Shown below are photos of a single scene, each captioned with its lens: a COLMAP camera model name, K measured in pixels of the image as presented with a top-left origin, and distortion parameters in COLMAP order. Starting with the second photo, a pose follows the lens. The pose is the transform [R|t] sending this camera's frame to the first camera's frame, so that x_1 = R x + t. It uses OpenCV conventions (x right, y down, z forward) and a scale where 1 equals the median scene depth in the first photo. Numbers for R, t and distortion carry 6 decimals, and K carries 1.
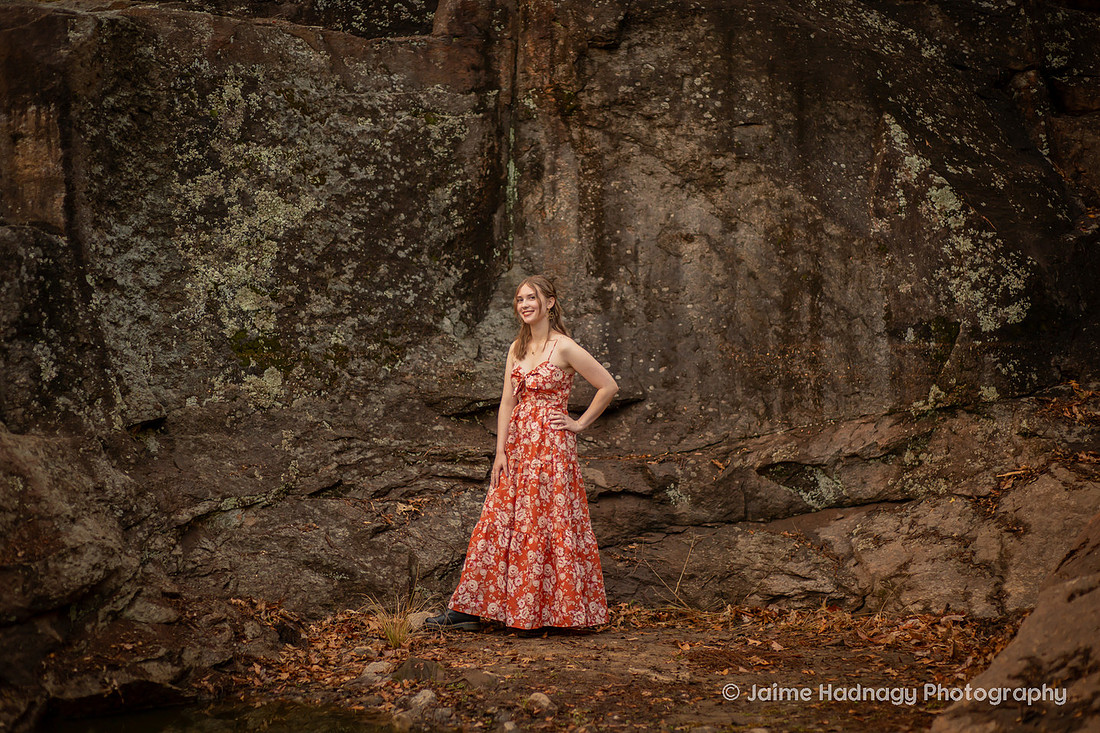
lens RADIAL K [[2665.4, 0, 550.0], [0, 2665.4, 366.5], [0, 0, 1]] dist [-0.082860, -1.342410]
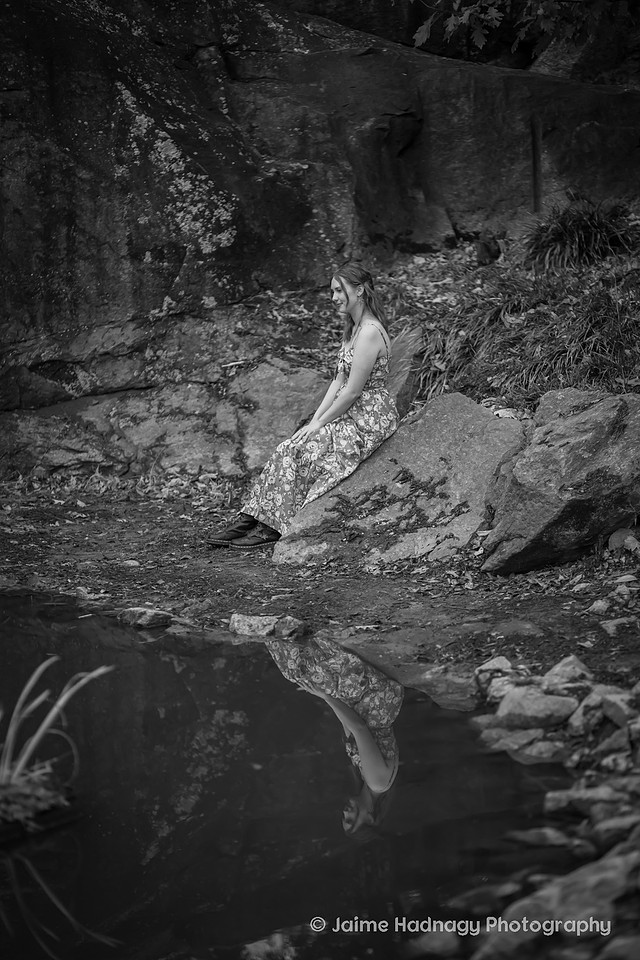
lens RADIAL K [[2326.1, 0, 320.0], [0, 2326.1, 480.0], [0, 0, 1]] dist [-0.082860, -1.342410]
pose [[0.942521, -0.047014, 0.330823, -0.157913], [0.019814, 0.996174, 0.085118, 0.001301], [-0.333559, -0.073671, 0.939846, -0.075378]]
